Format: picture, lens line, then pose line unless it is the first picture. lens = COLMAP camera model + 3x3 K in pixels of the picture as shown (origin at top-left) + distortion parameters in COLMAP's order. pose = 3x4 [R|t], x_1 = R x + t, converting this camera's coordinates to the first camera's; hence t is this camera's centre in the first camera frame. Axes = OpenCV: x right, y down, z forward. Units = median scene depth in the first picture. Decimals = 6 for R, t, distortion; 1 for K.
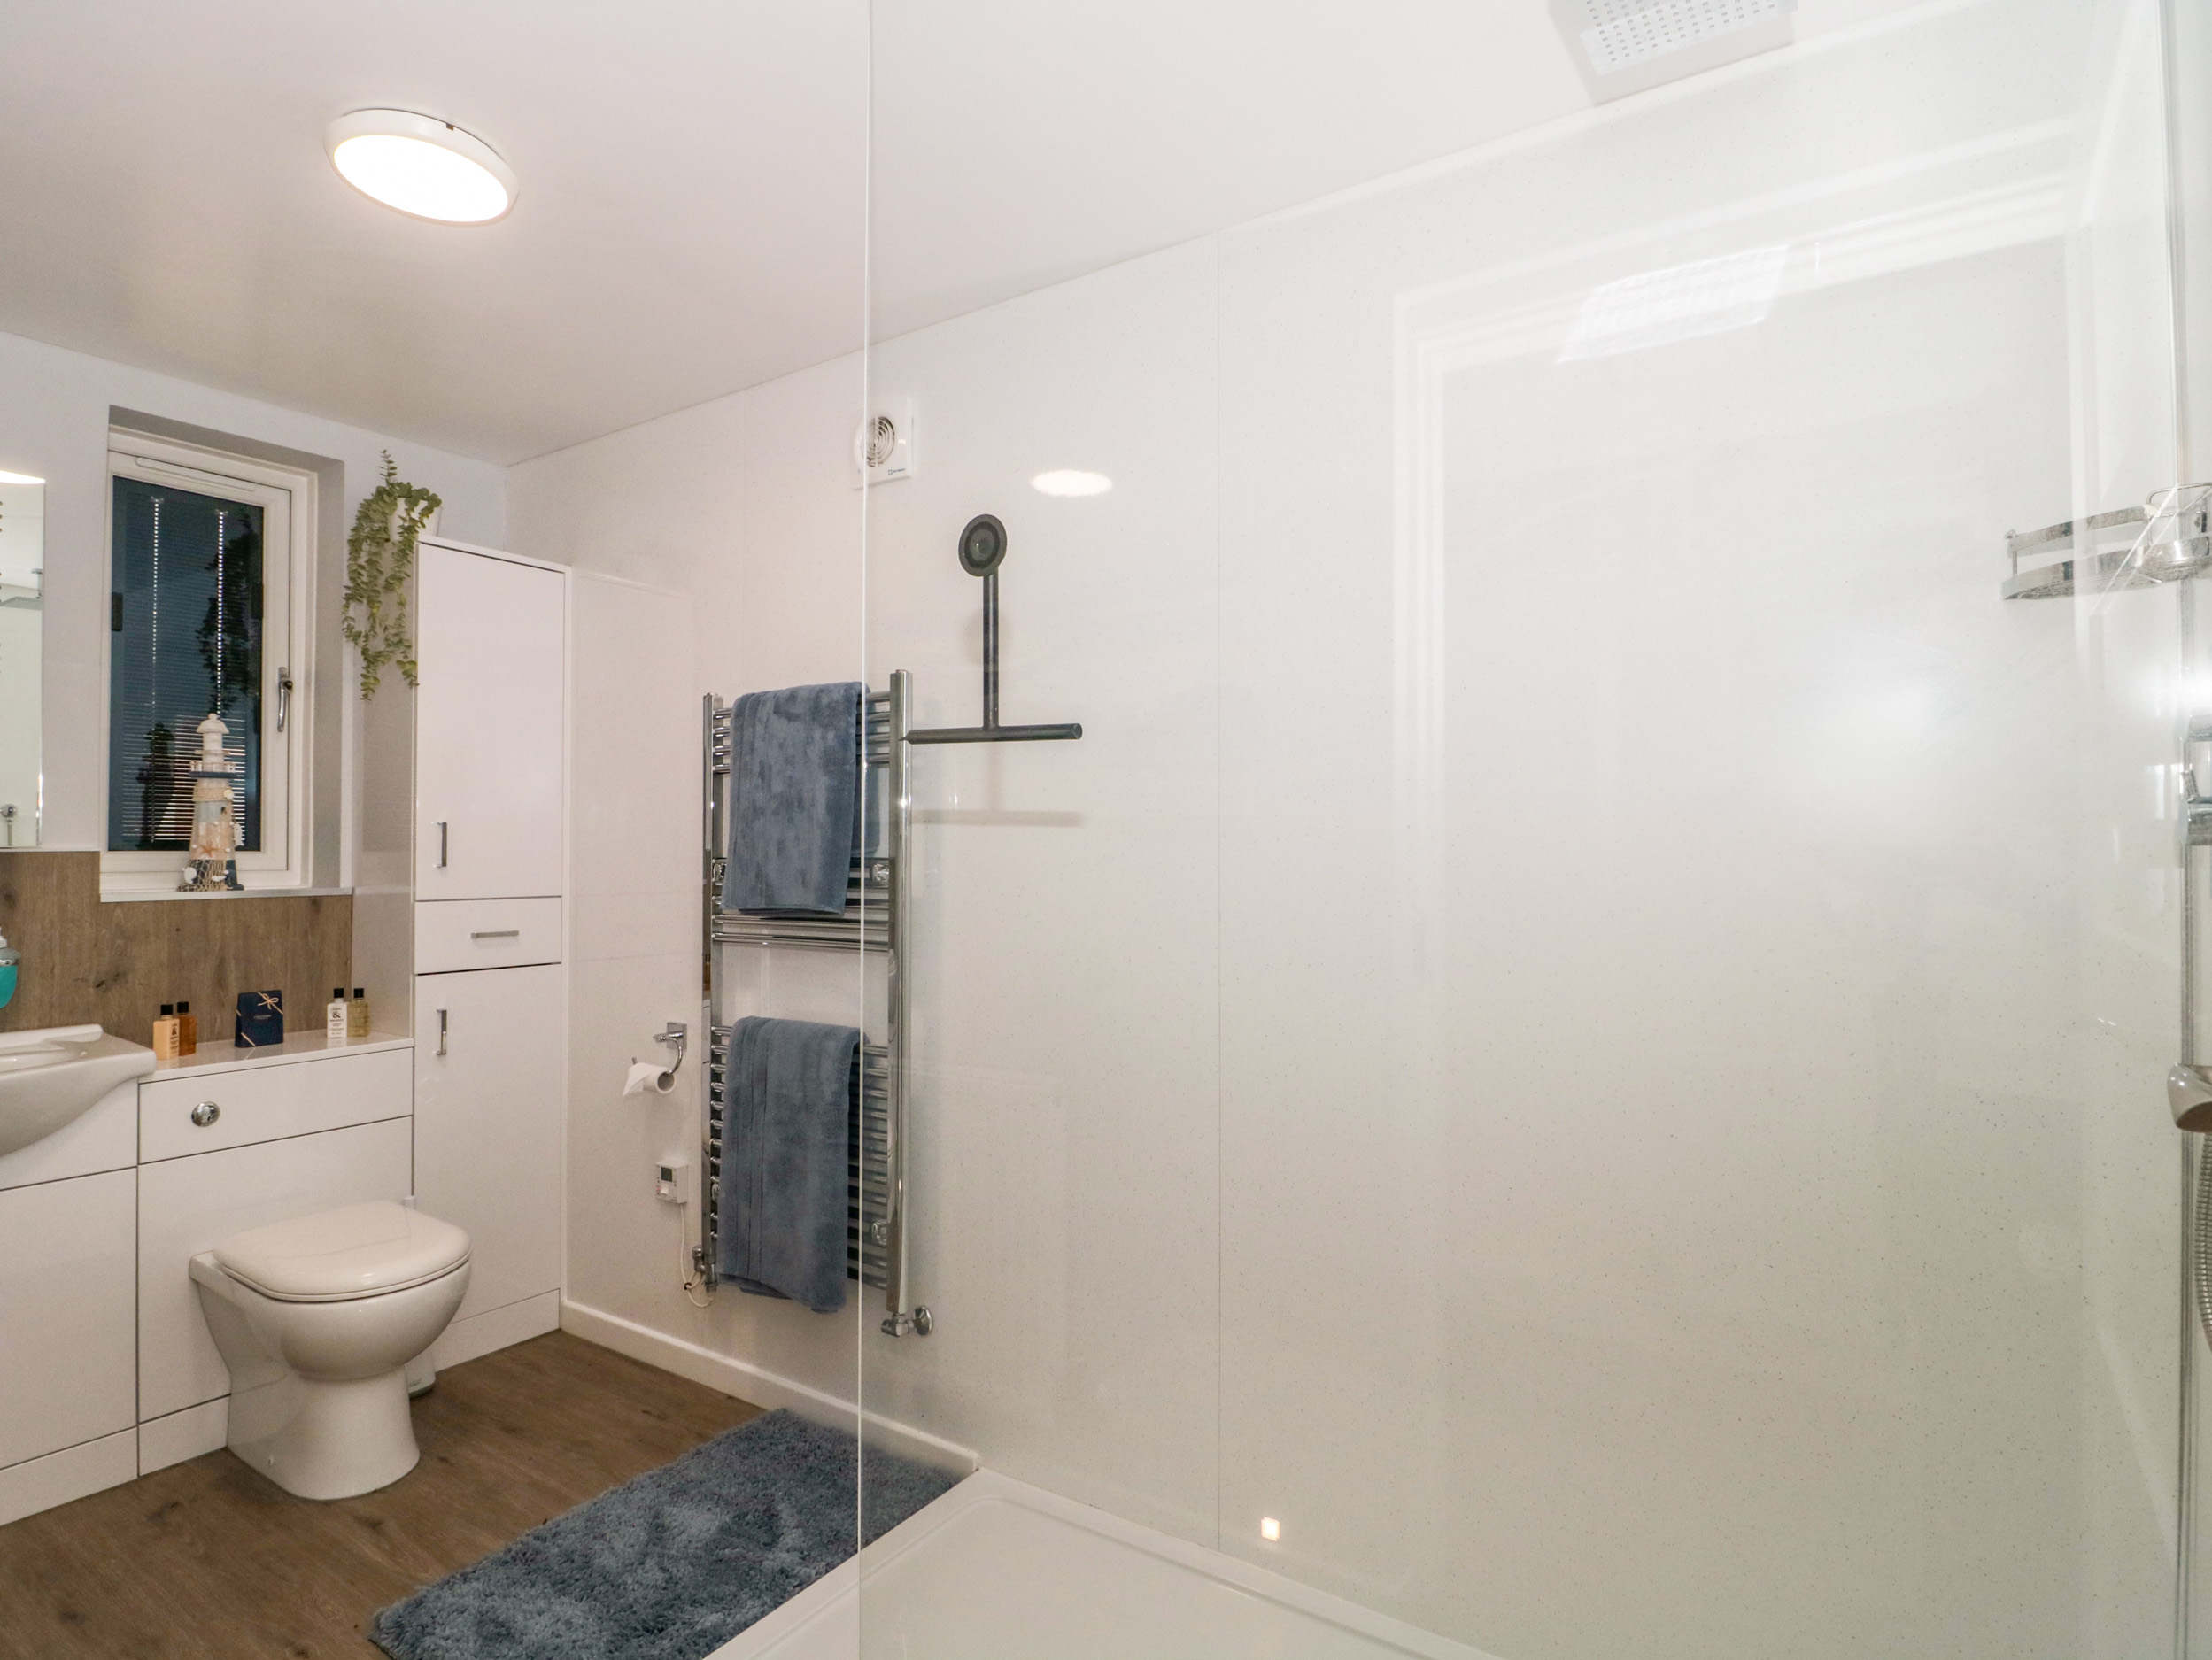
lens RADIAL K [[1240.8, 0, 1106.0], [0, 1240.8, 830.0], [0, 0, 1]] dist [-0.007646, -0.001042]
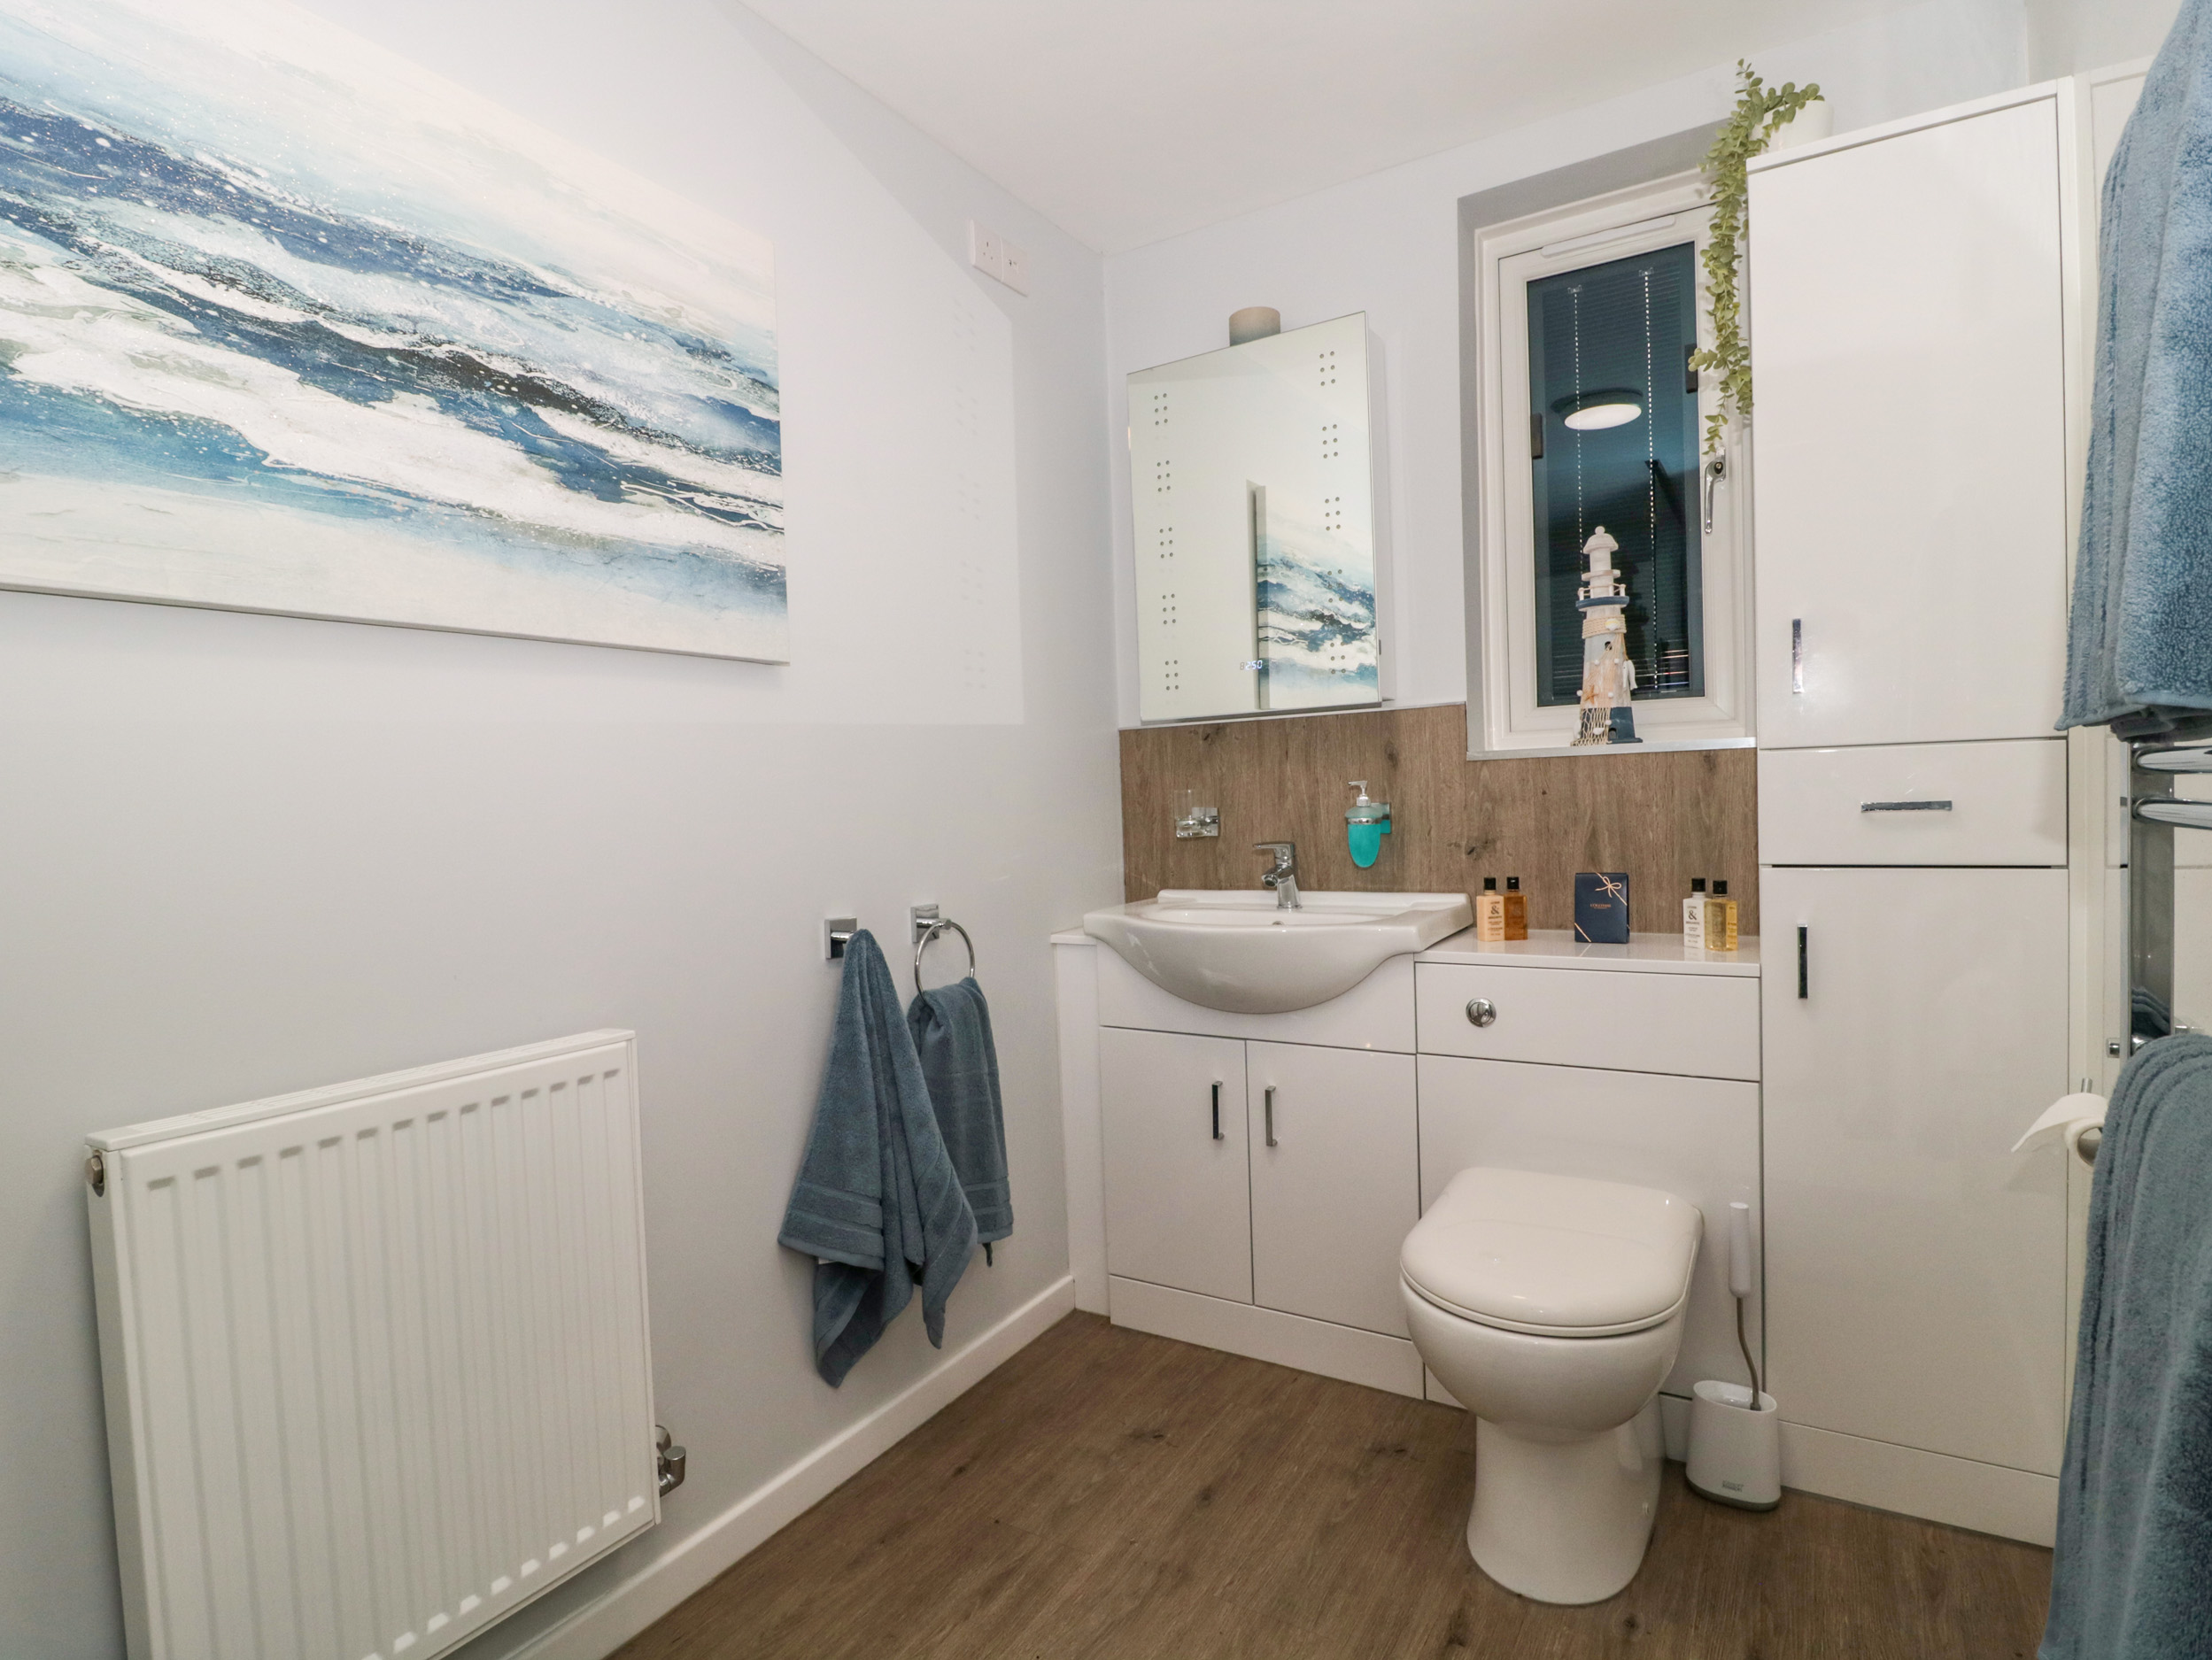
lens RADIAL K [[1147.1, 0, 1104.6], [0, 1147.1, 842.1], [0, 0, 1]] dist [-0.021655, -0.002137]
pose [[0.042969, 0.037920, -0.998357, 0.011113], [0.043159, 0.998276, 0.039774, 0.069535], [0.998144, -0.044797, 0.041258, 0.659231]]
